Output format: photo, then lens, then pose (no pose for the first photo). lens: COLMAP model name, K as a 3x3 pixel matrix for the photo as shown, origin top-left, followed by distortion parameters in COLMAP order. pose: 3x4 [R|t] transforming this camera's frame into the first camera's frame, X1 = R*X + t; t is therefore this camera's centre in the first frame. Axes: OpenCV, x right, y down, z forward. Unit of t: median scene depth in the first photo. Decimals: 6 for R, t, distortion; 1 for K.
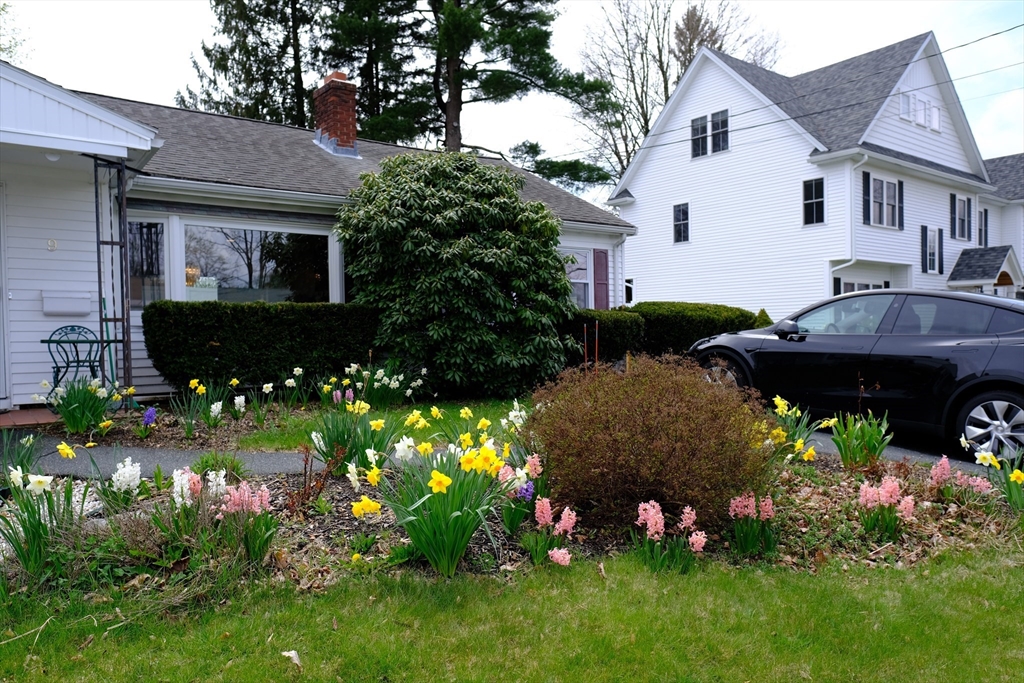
lens RADIAL K [[719.1, 0, 510.8], [0, 719.1, 352.6], [0, 0, 1]] dist [-0.016981, 0.007250]
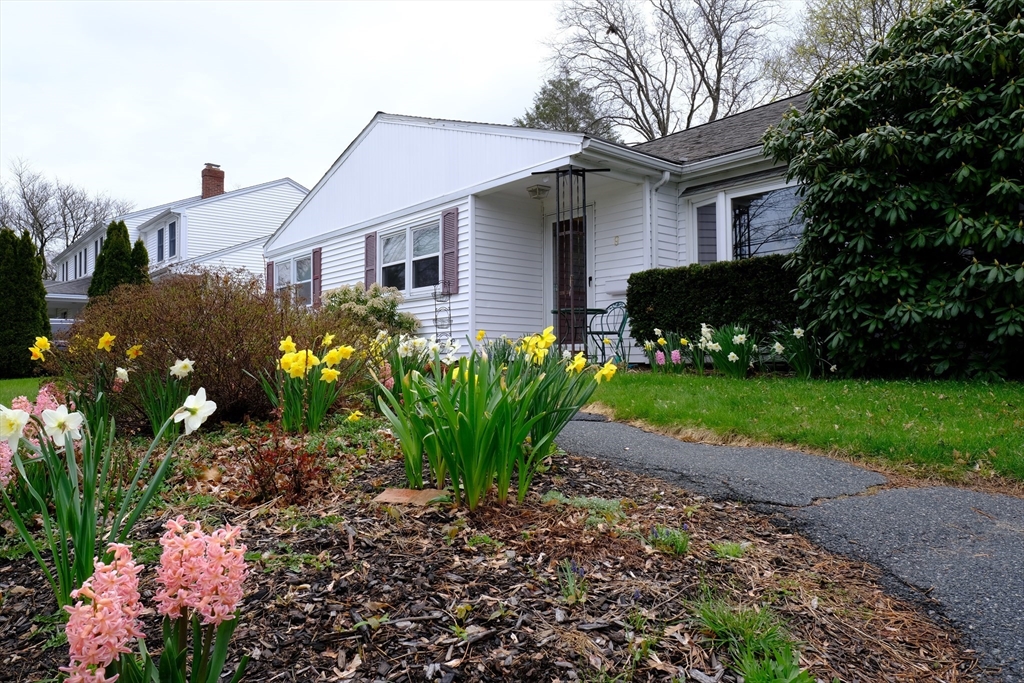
lens RADIAL K [[719.1, 0, 506.5], [0, 719.1, 342.9], [0, 0, 1]] dist [-0.016981, 0.007250]
pose [[0.042106, -0.015857, -0.998987, 0.138251], [-0.022229, 0.999612, -0.016804, 0.012935], [0.998866, 0.022914, 0.041737, 0.160881]]
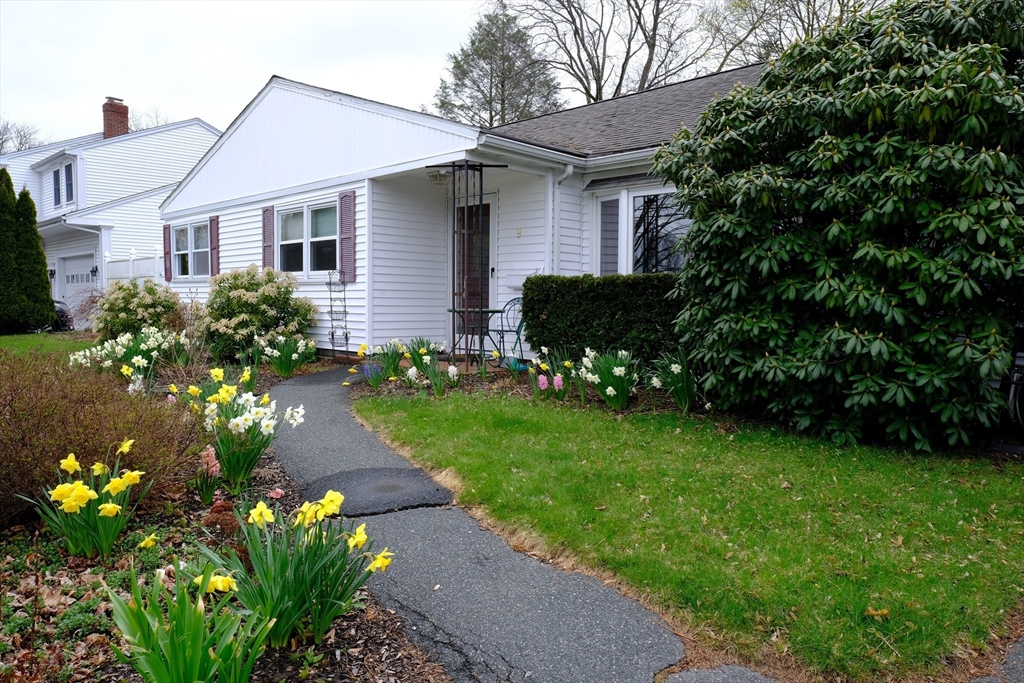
lens RADIAL K [[719.1, 0, 513.1], [0, 719.1, 342.9], [0, 0, 1]] dist [-0.016981, 0.007250]
pose [[0.133561, 0.077067, -0.988040, 0.131660], [-0.037035, 0.996664, 0.072734, -0.010639], [0.990348, 0.026878, 0.135970, 0.176386]]
